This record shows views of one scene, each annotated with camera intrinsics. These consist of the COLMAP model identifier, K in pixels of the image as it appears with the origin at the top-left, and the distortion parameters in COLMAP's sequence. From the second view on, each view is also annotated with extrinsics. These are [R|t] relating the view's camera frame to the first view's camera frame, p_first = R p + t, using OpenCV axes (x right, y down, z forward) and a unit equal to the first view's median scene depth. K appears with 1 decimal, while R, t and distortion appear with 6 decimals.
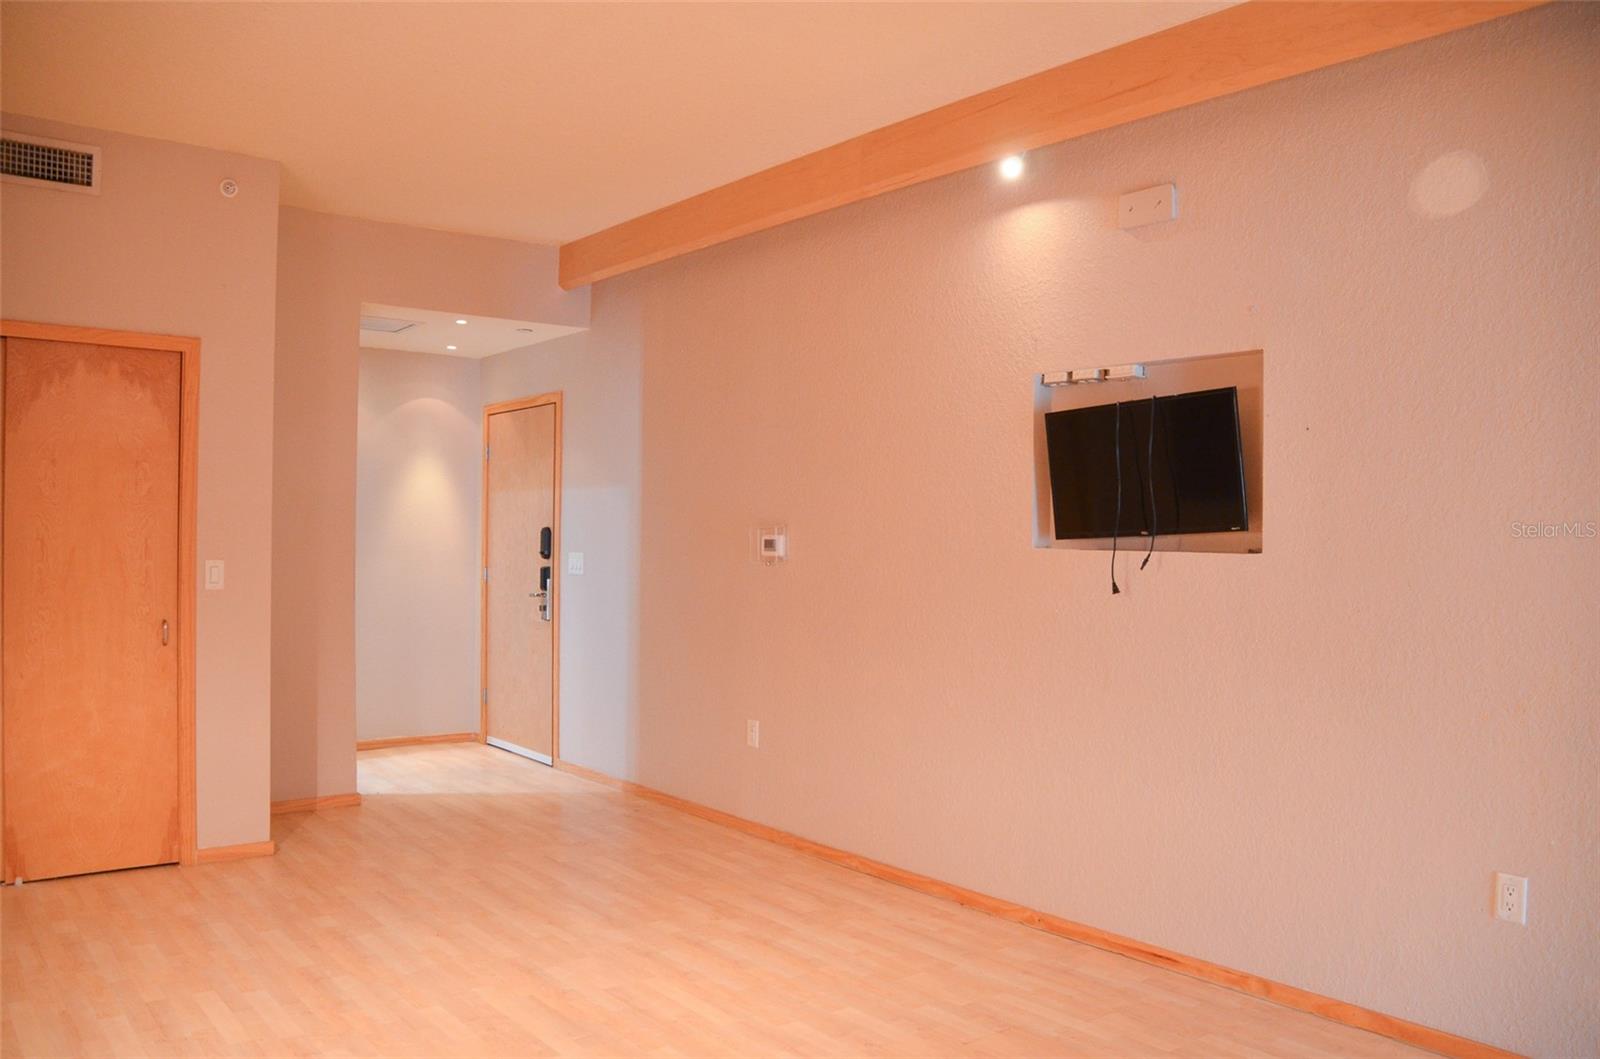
lens RADIAL K [[1269.6, 0, 789.7], [0, 1269.6, 538.3], [0, 0, 1]] dist [-0.157118, 0.103261]
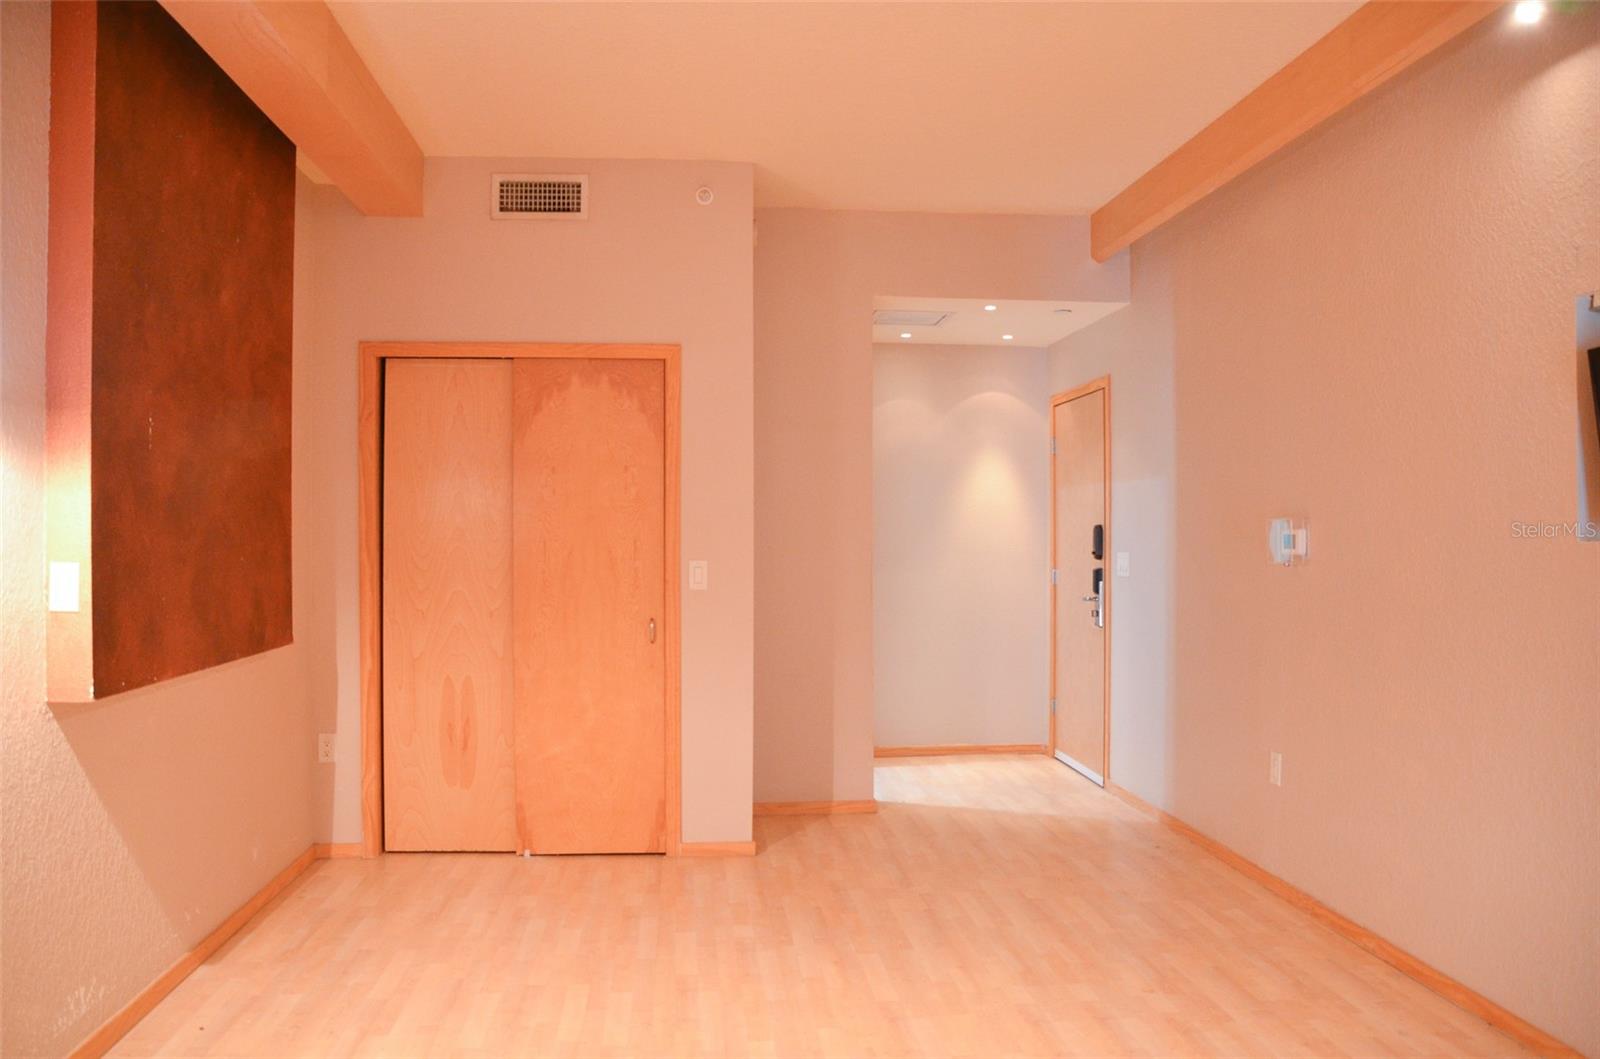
lens RADIAL K [[1269.6, 0, 807.5], [0, 1269.6, 536.6], [0, 0, 1]] dist [-0.157118, 0.103261]
pose [[0.834881, -0.010930, -0.550322, 0.188367], [0.008802, 0.999940, -0.006506, 0.005337], [0.550360, 0.000588, 0.834927, 0.176691]]
